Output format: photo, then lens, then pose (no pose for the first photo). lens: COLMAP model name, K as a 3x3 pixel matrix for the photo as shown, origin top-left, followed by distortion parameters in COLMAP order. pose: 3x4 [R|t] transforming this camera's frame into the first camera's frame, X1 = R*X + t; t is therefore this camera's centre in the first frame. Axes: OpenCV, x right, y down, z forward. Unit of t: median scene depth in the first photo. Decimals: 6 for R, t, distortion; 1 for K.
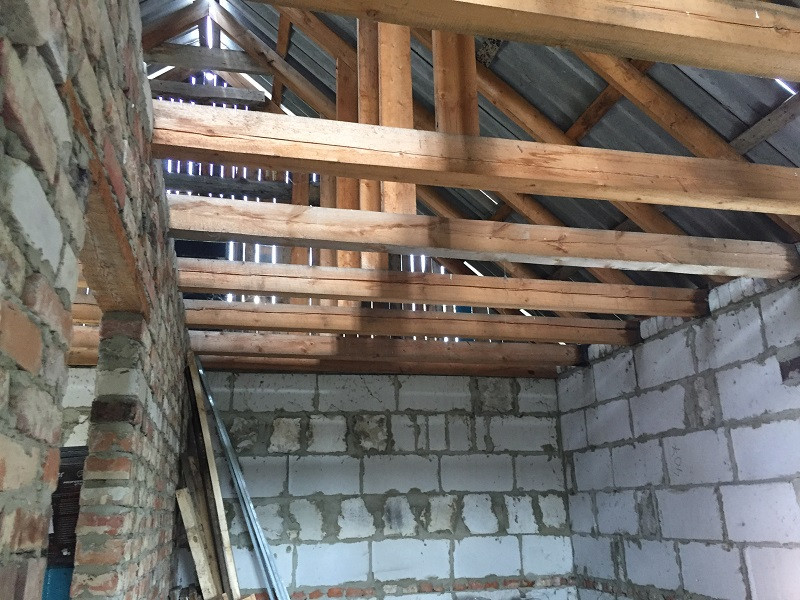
lens RADIAL K [[677.8, 0, 399.8], [0, 677.8, 302.0], [0, 0, 1]] dist [0.077340, -0.096748]
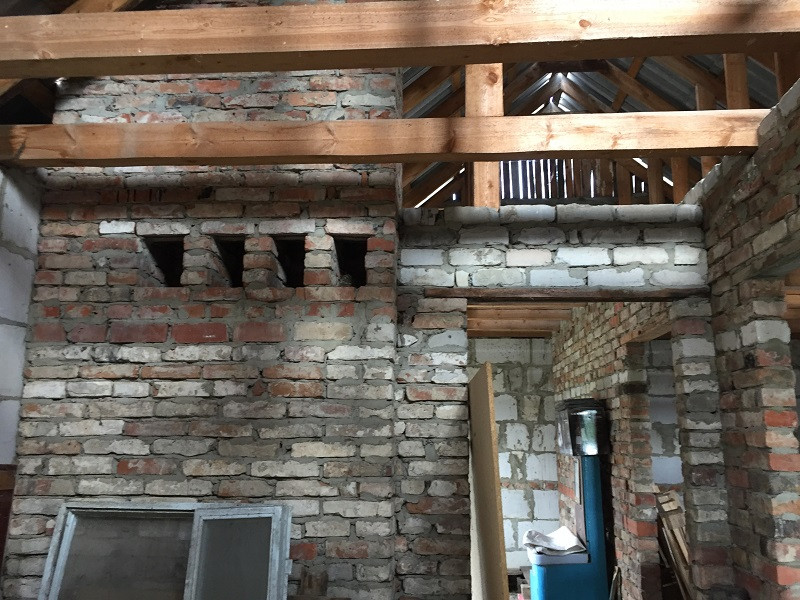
lens RADIAL K [[677.8, 0, 400.0], [0, 677.8, 296.8], [0, 0, 1]] dist [0.077340, -0.096748]
pose [[0.948664, -0.029577, -0.314901, -0.173781], [0.061840, 0.993747, 0.092962, -0.153792], [0.310182, -0.107663, 0.944561, -0.513526]]
